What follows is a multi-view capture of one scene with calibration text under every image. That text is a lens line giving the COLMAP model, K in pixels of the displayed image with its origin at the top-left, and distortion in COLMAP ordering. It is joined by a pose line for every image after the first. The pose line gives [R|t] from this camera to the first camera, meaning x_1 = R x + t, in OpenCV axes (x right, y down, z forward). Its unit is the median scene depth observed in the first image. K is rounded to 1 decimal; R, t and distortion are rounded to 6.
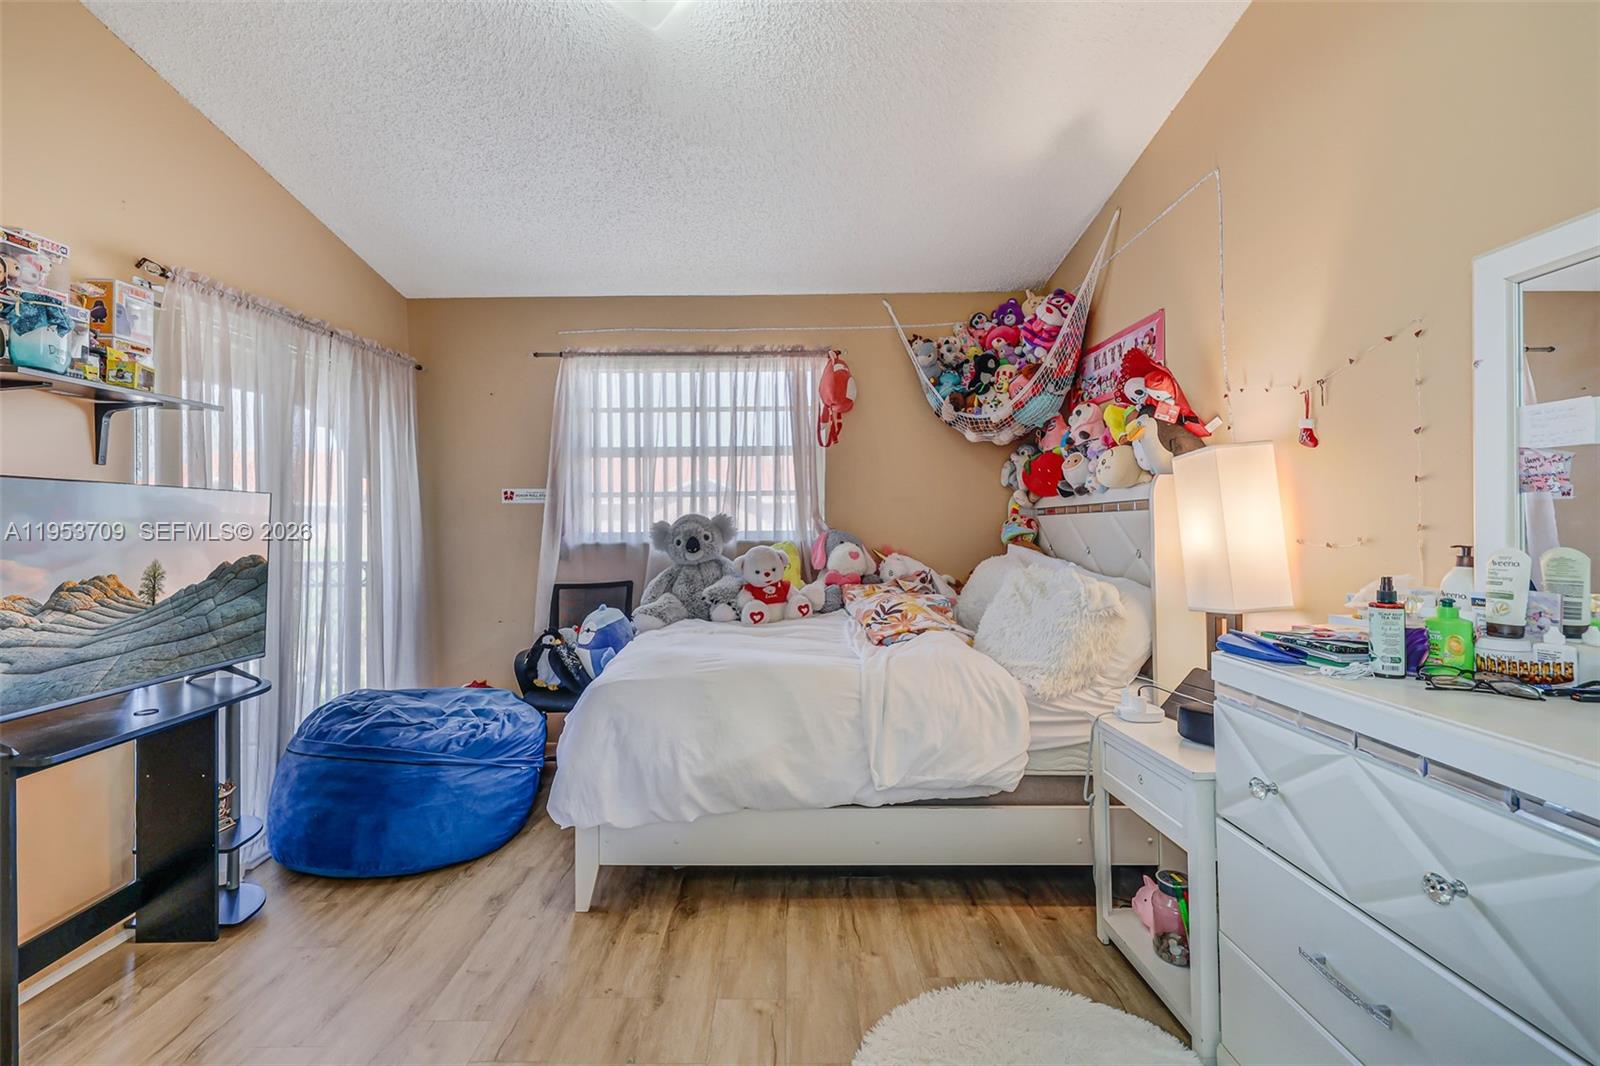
lens RADIAL K [[680.0, 0, 811.8], [0, 680.0, 524.8], [0, 0, 1]] dist [0.002782, -0.000044]
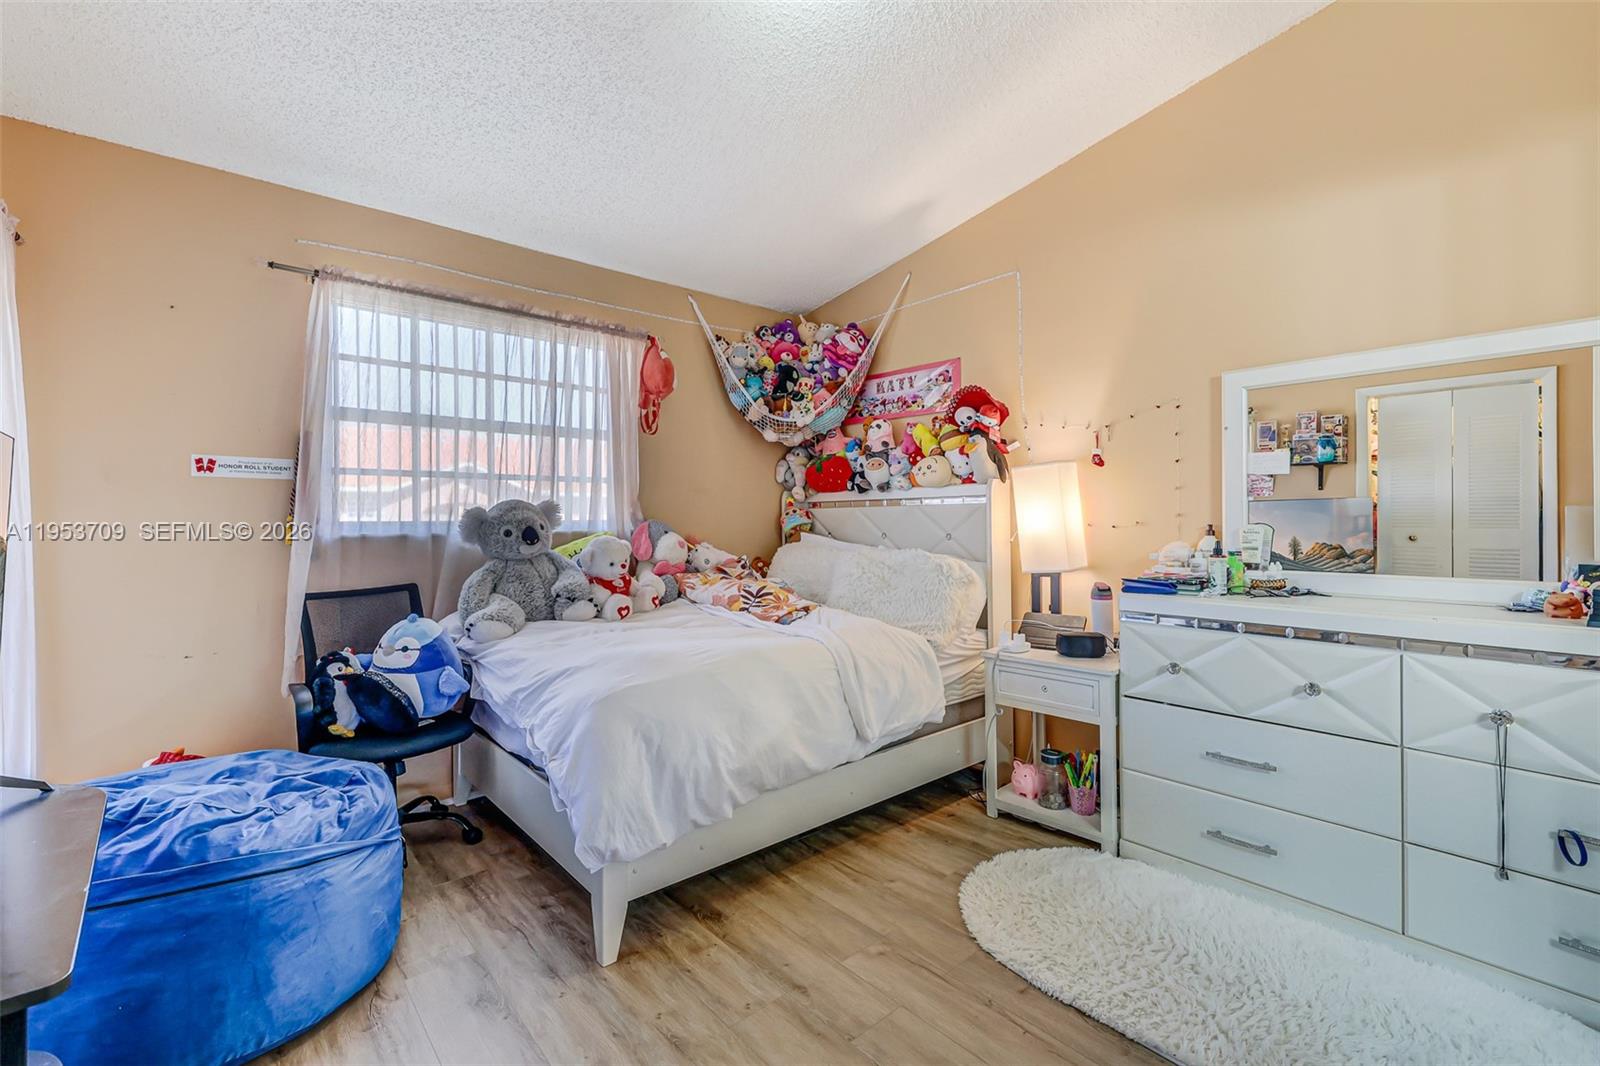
lens RADIAL K [[675.9, 0, 780.3], [0, 675.9, 518.4], [0, 0, 1]] dist [-0.000471, 0.000097]
pose [[0.761526, 0.006665, 0.648100, -0.517436], [-0.003176, 0.999973, -0.006552, 0.013486], [-0.648127, 0.002931, 0.761527, 0.157464]]
